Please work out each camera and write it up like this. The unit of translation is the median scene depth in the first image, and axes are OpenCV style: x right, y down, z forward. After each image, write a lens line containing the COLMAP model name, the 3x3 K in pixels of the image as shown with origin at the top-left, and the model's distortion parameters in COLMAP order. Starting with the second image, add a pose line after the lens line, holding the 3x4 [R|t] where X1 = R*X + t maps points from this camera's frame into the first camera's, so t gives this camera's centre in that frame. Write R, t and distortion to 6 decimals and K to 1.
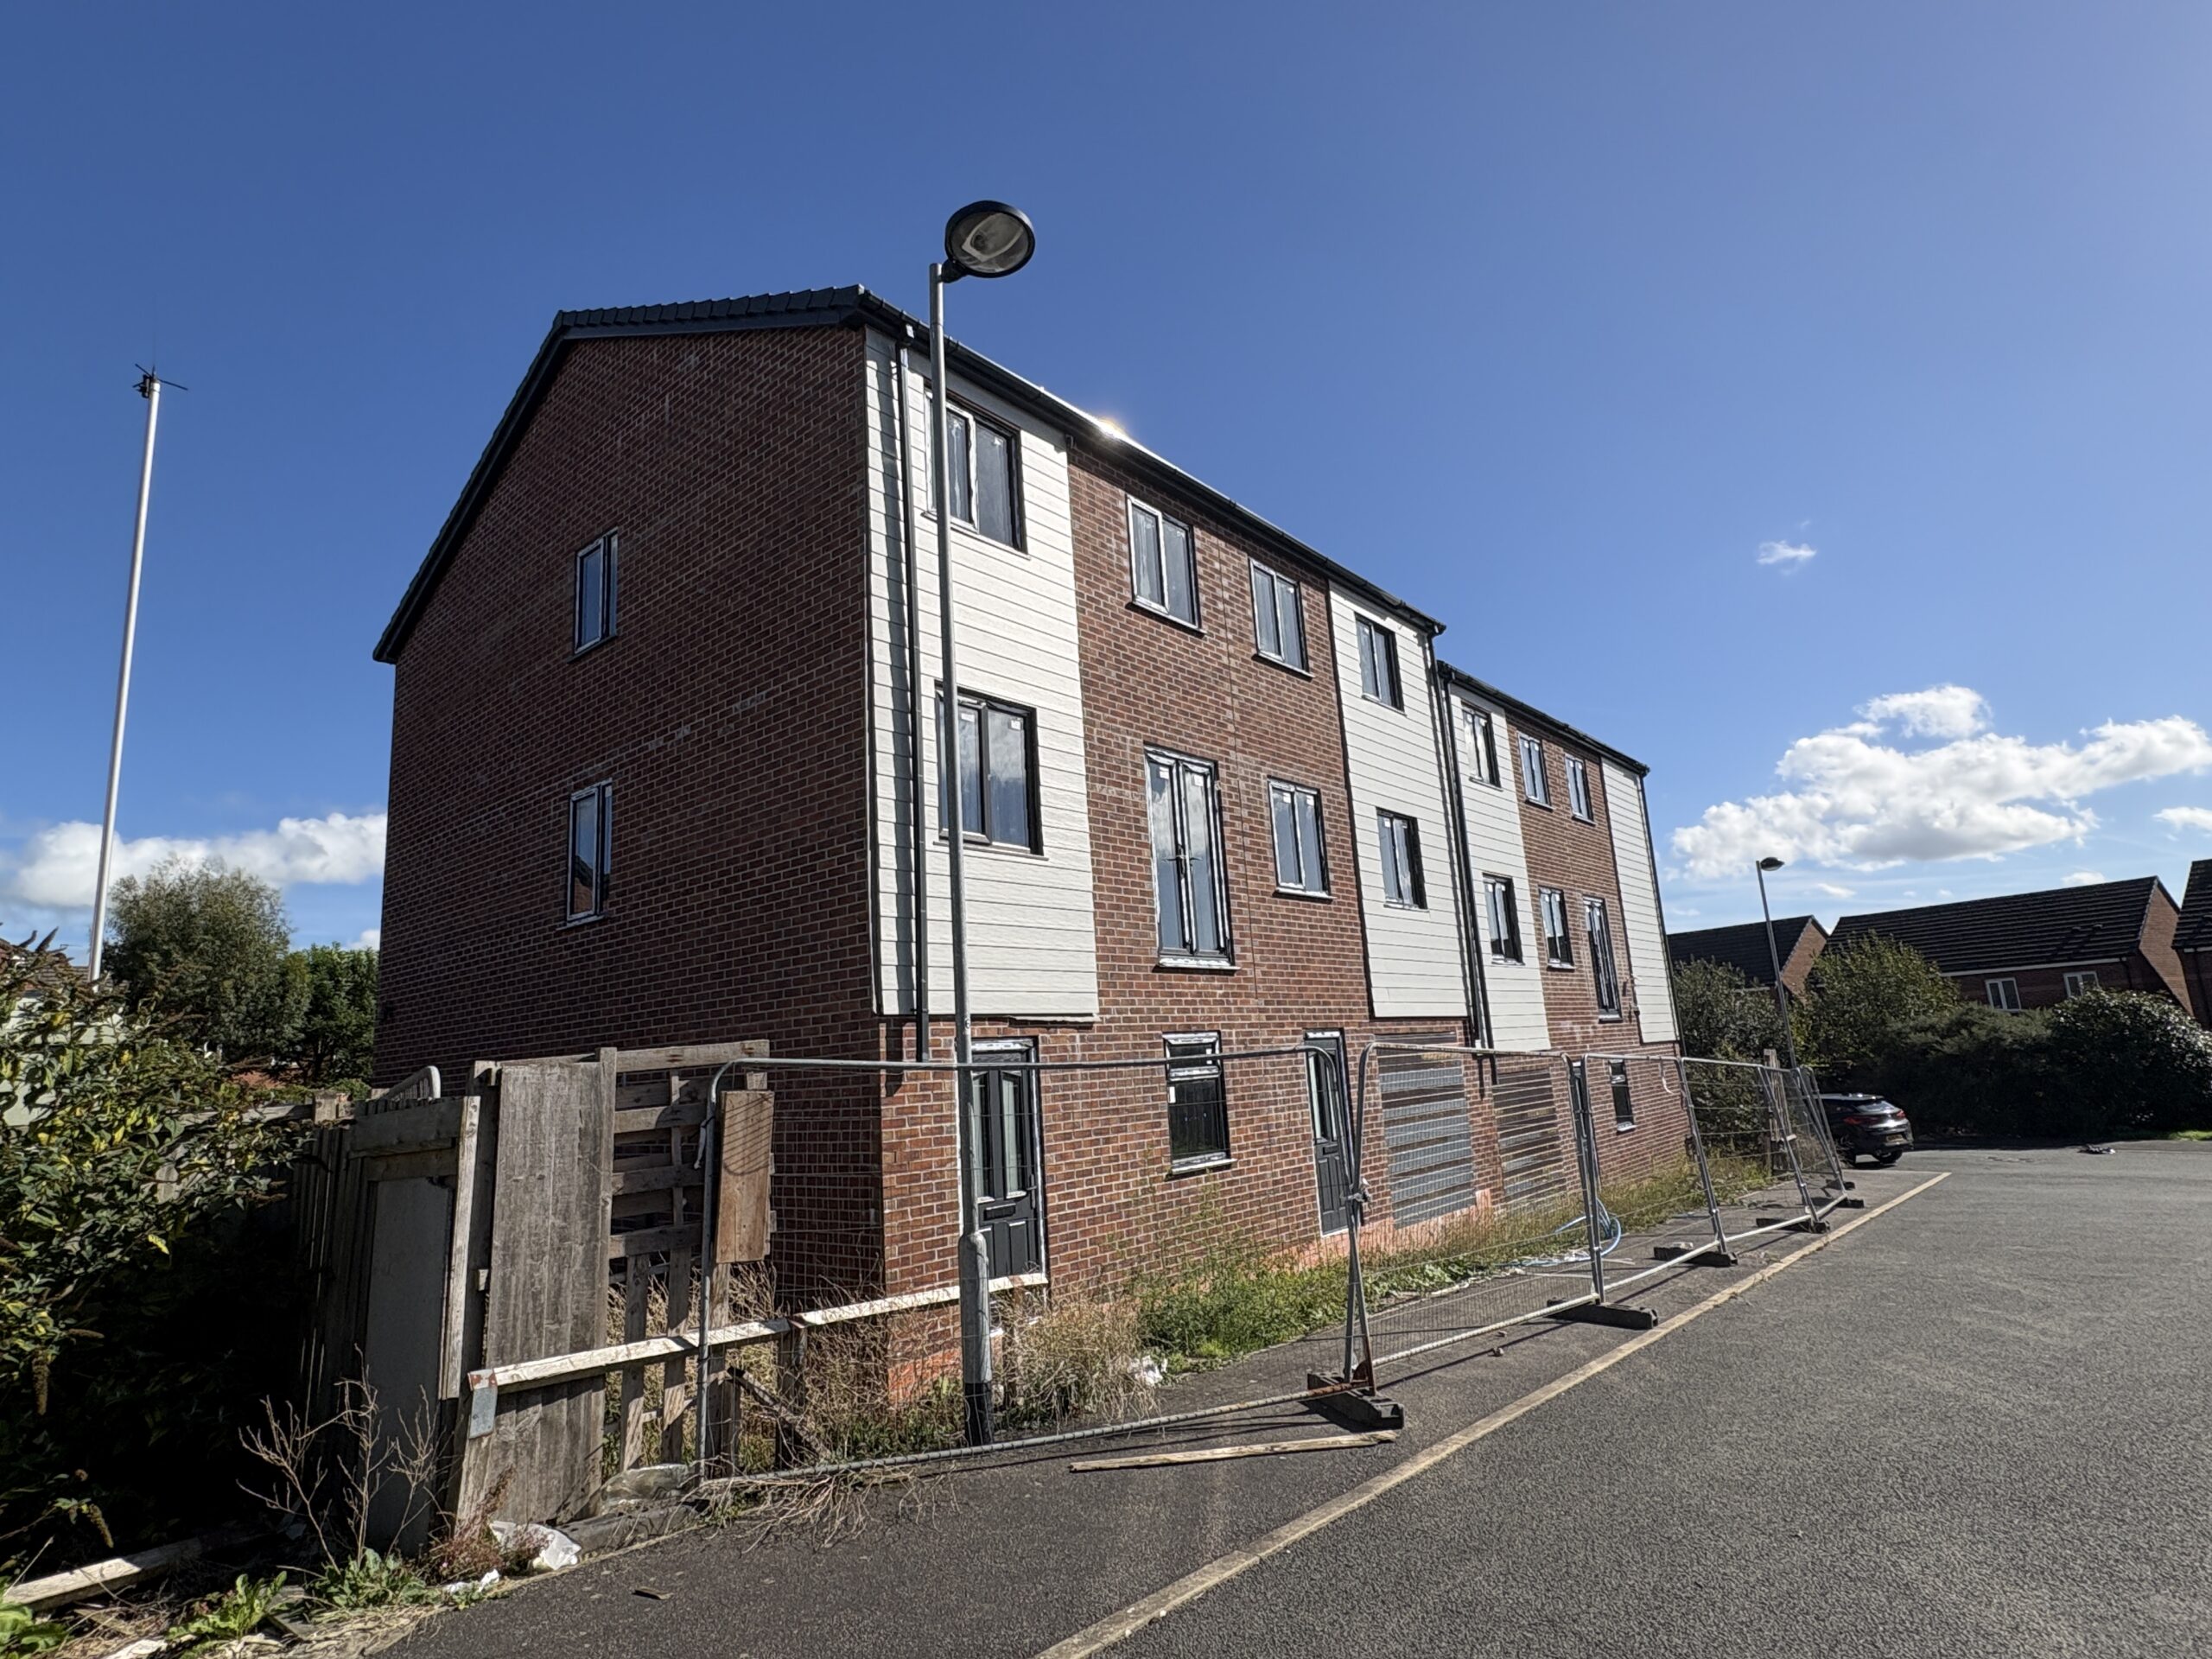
lens RADIAL K [[1164.8, 0, 1099.6], [0, 1164.8, 831.0], [0, 0, 1]] dist [-0.000348, -0.000027]
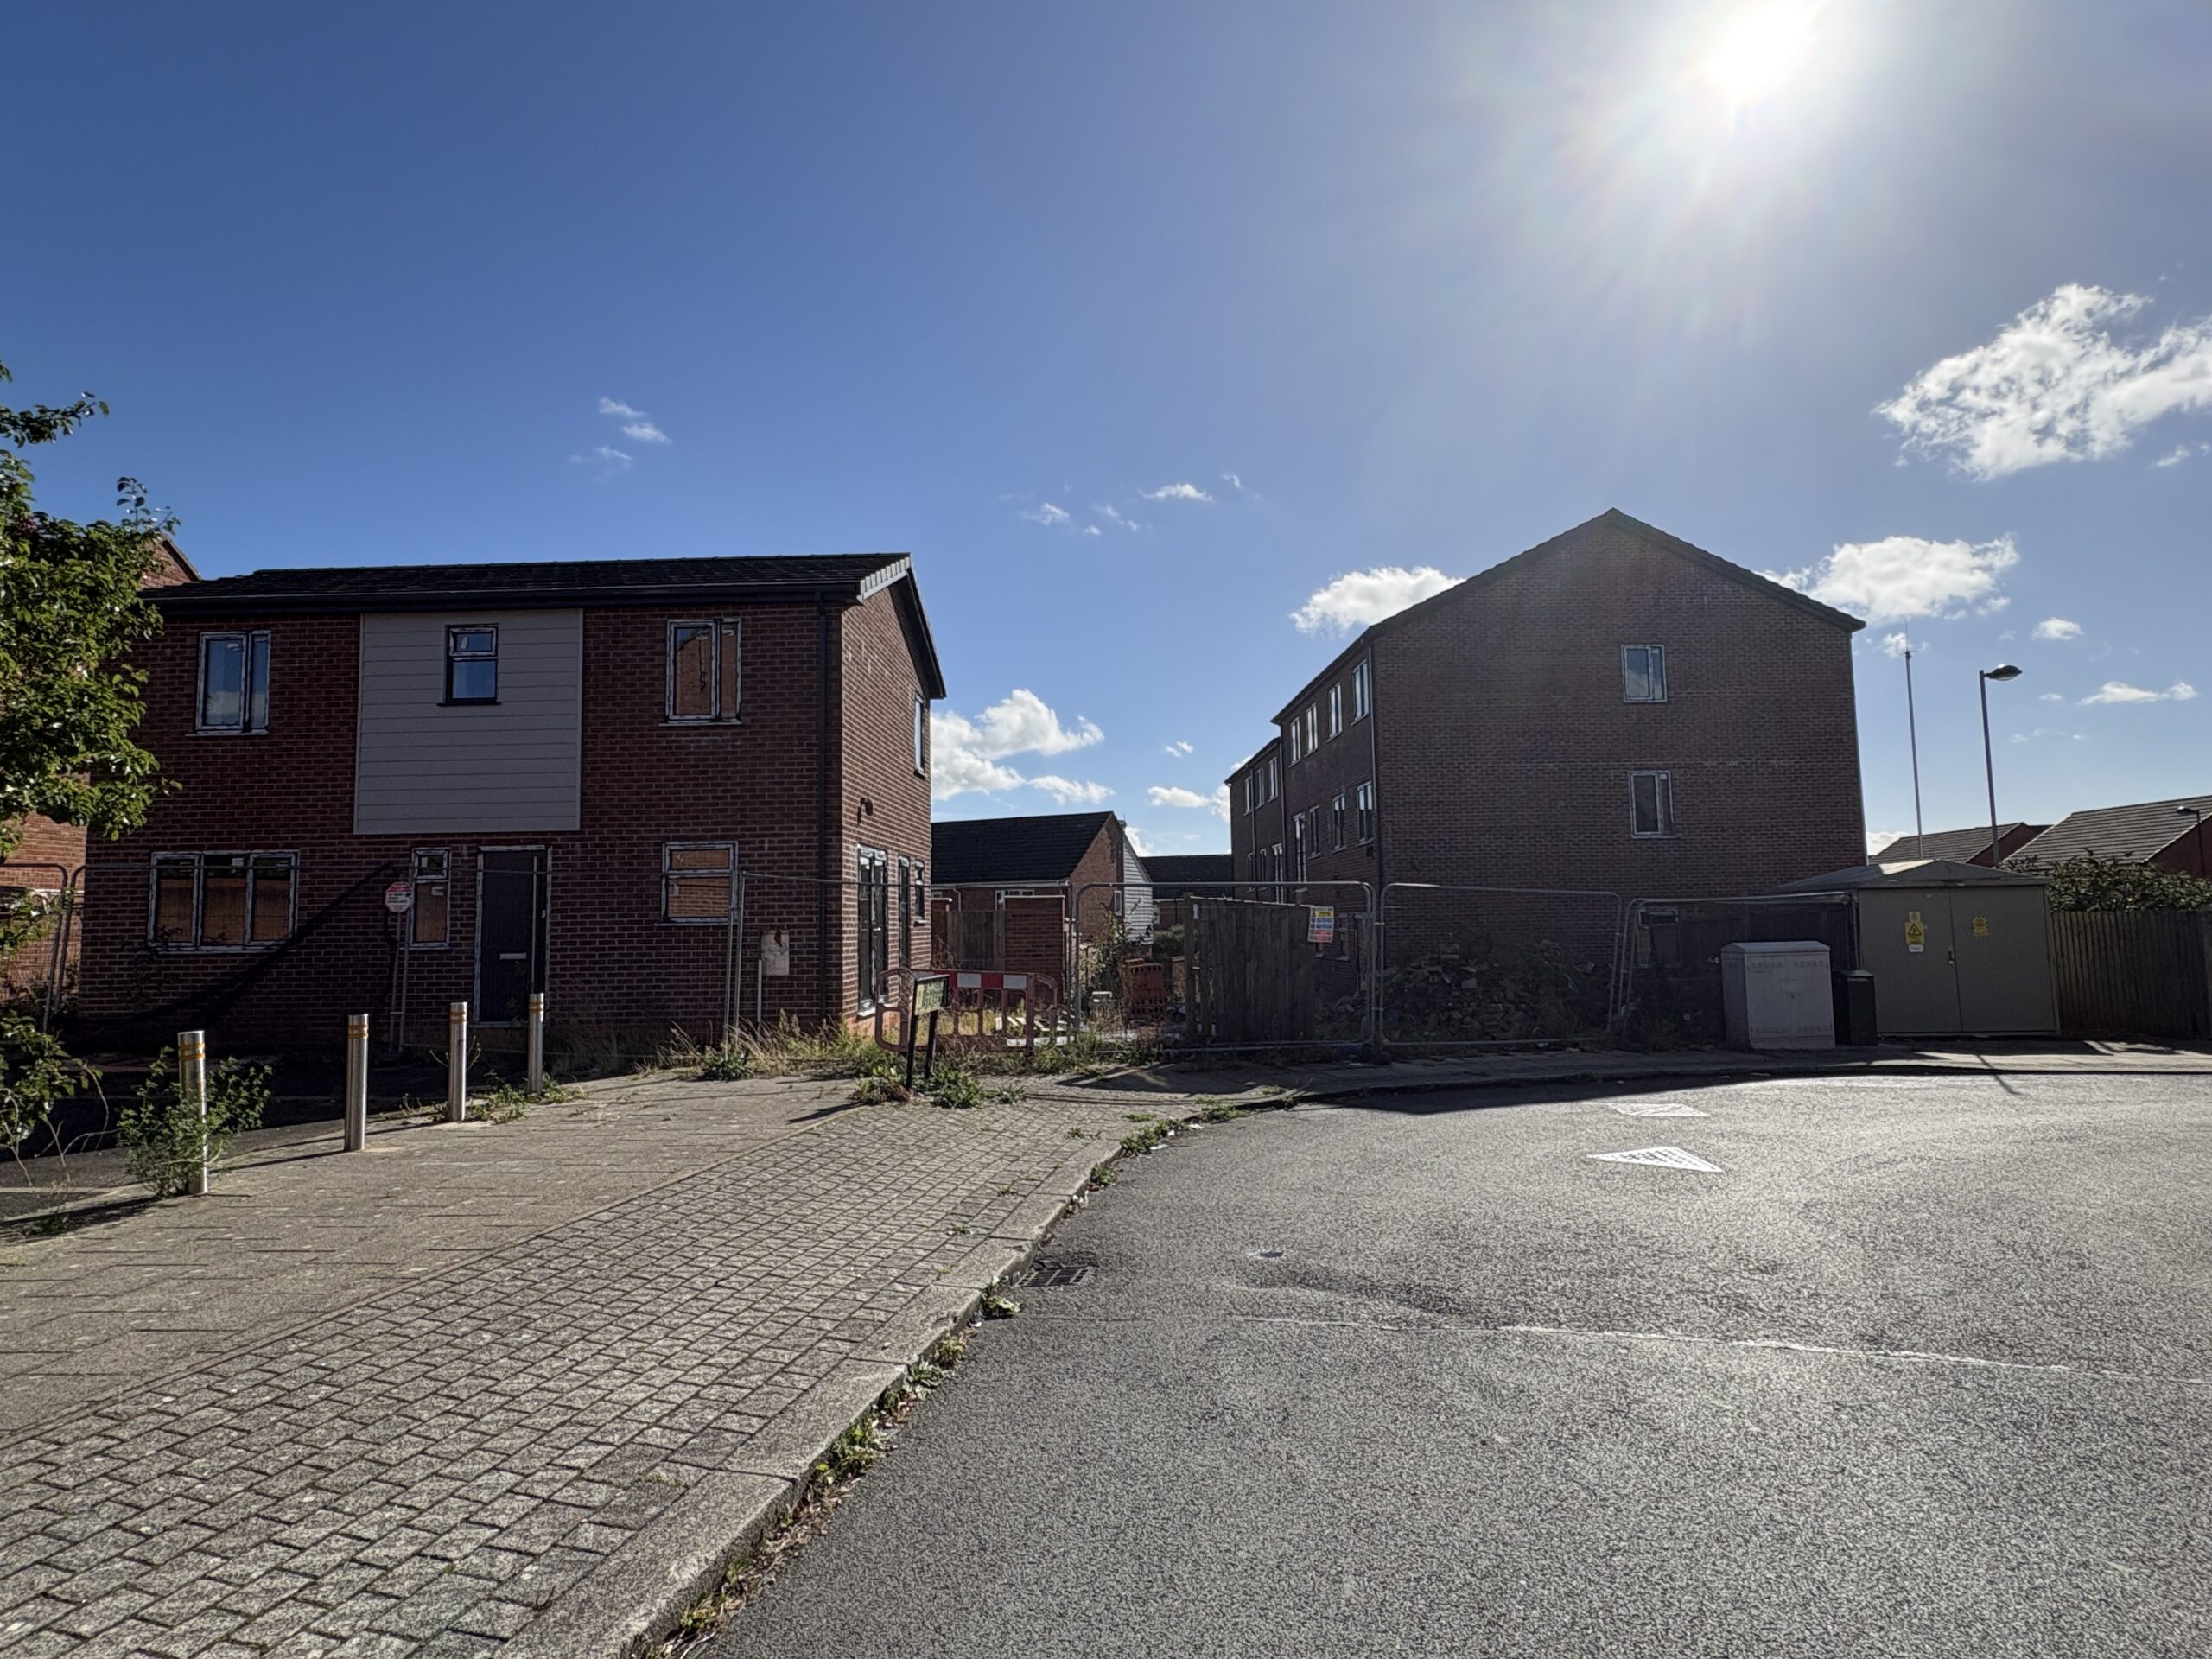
lens RADIAL K [[1152.5, 0, 1106.0], [0, 1152.5, 829.5], [0, 0, 1]] dist [0.000807, 0.001628]
pose [[0.724051, 0.101882, 0.682181, -2.111898], [-0.161853, 0.986512, 0.024454, 0.142060], [-0.670488, -0.128119, 0.730774, 0.115393]]
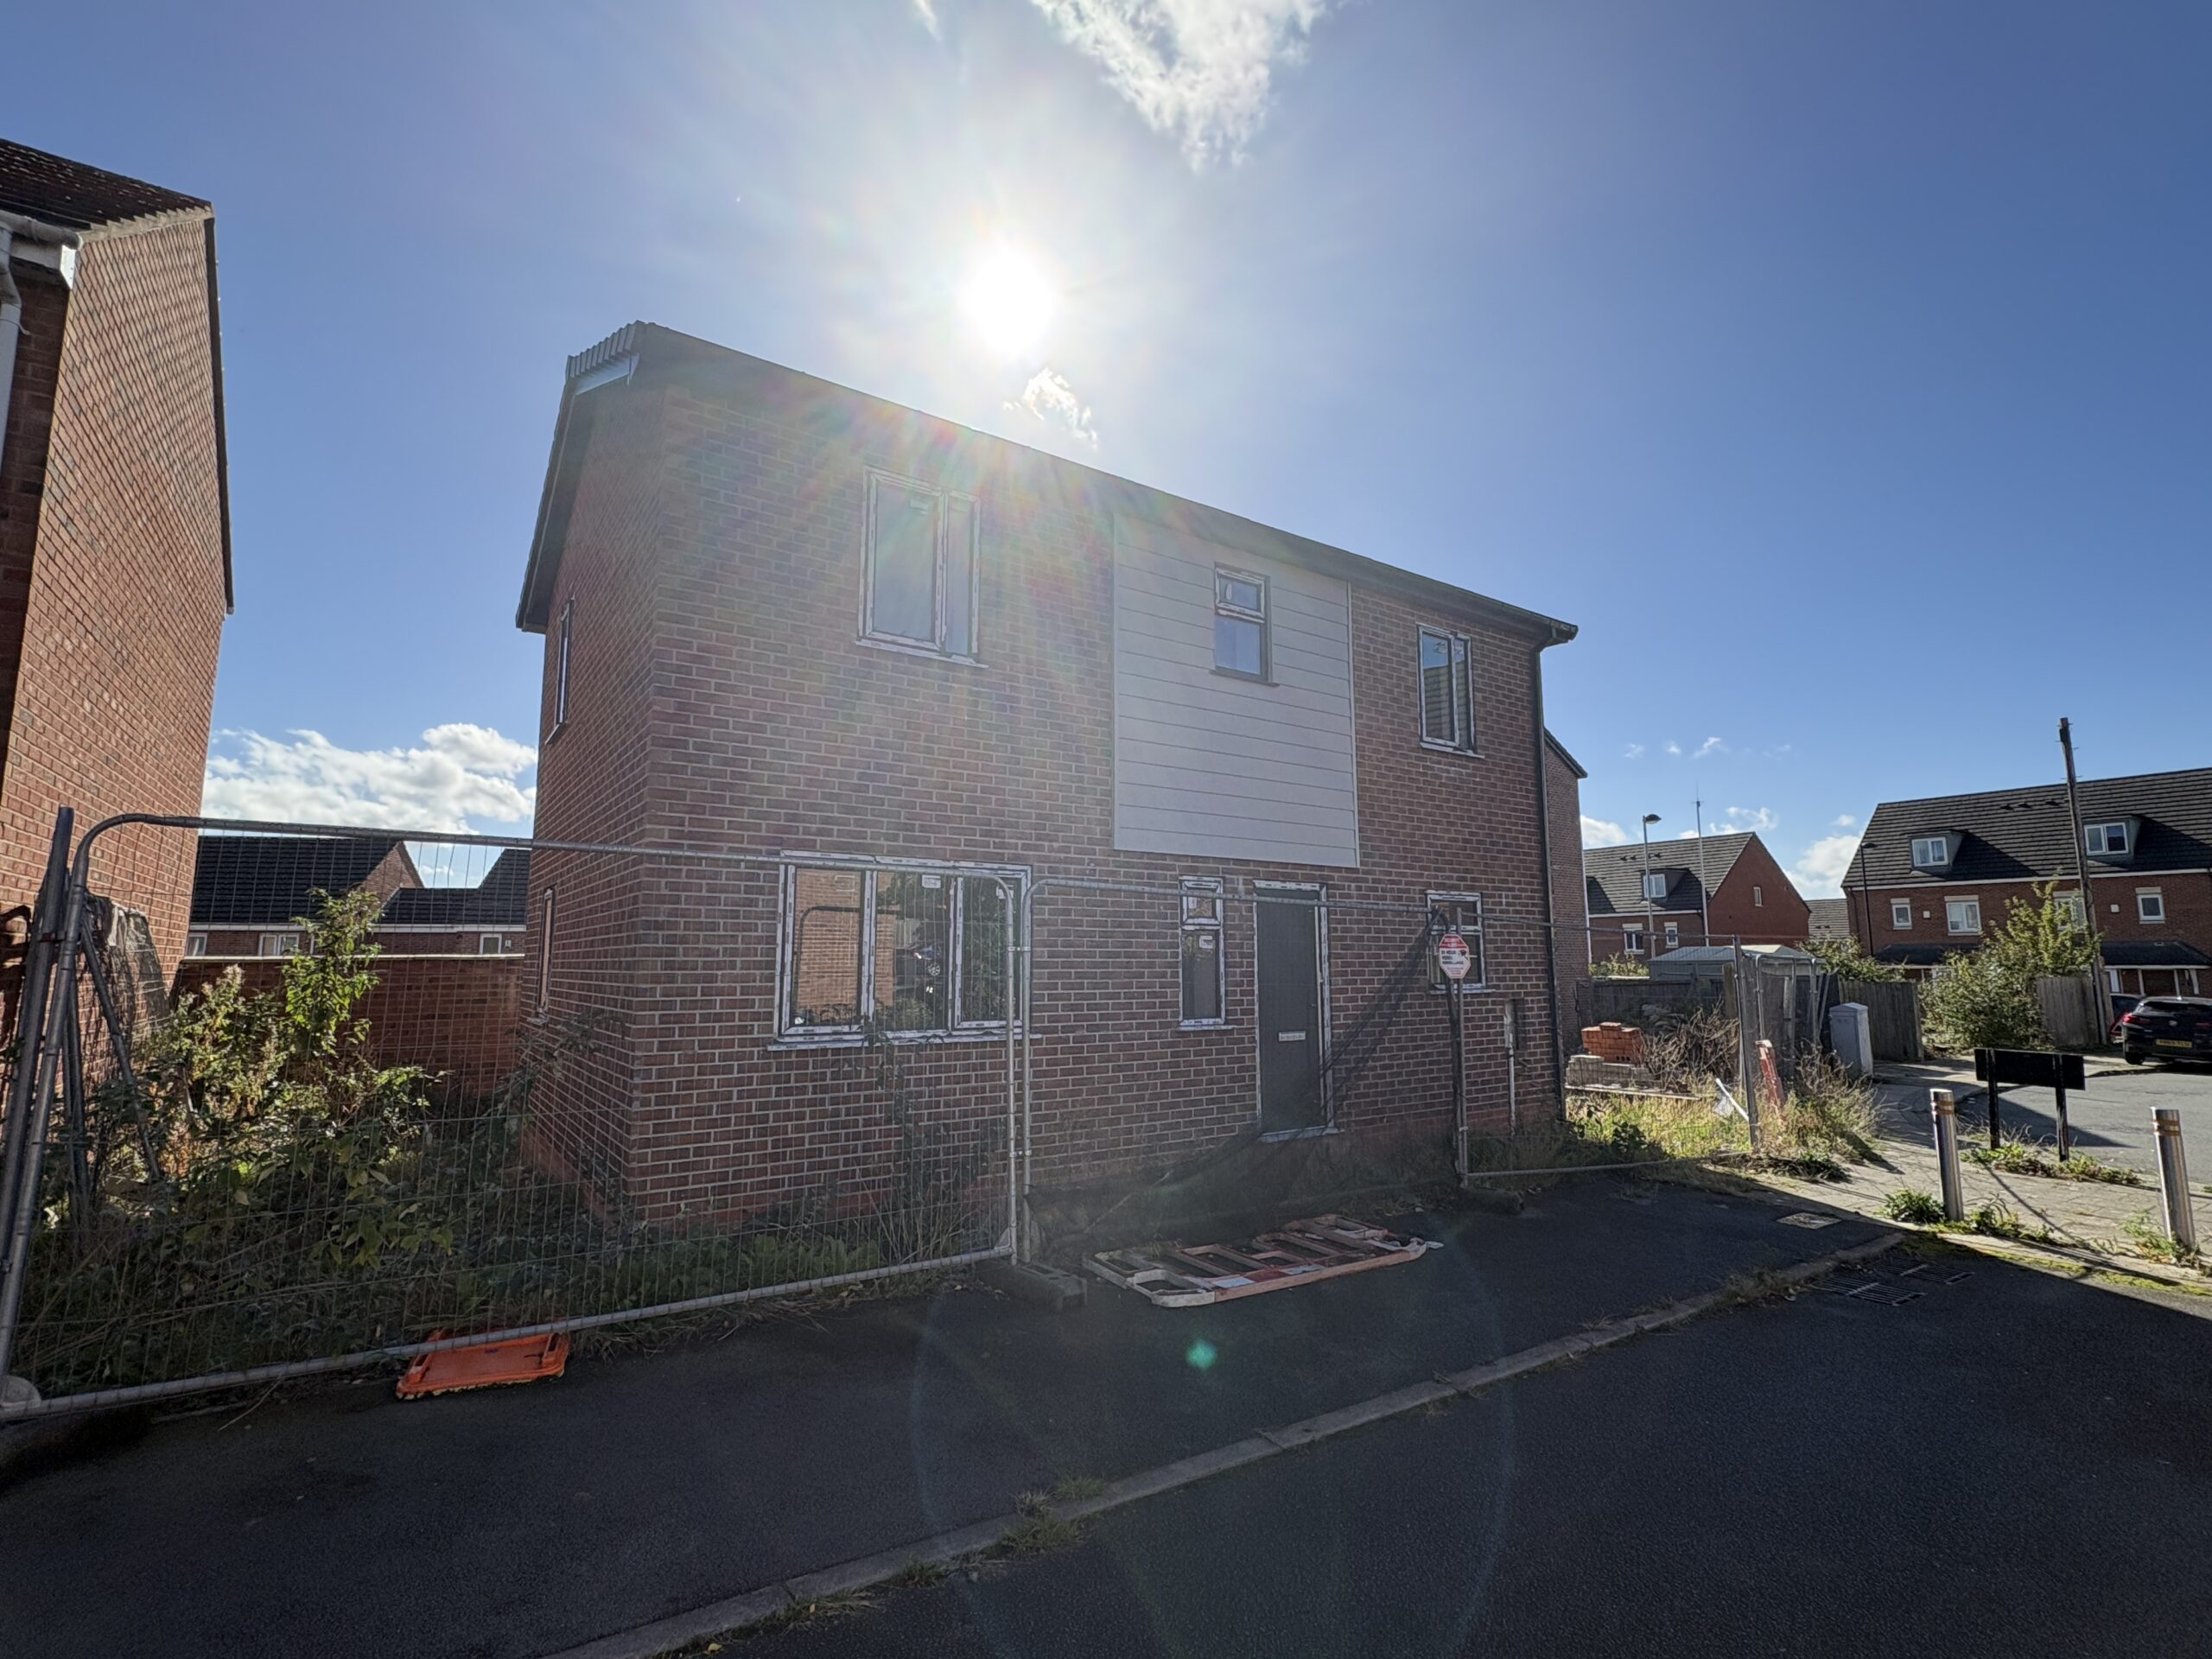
lens RADIAL K [[1054.4, 0, 1103.9], [0, 1054.4, 828.8], [0, 0, 1]] dist [-0.001293, 0.000374]
pose [[0.160727, 0.182962, 0.969893, -2.466778], [-0.203364, 0.967722, -0.148852, 0.352247], [-0.965821, -0.173317, 0.192747, 1.173178]]
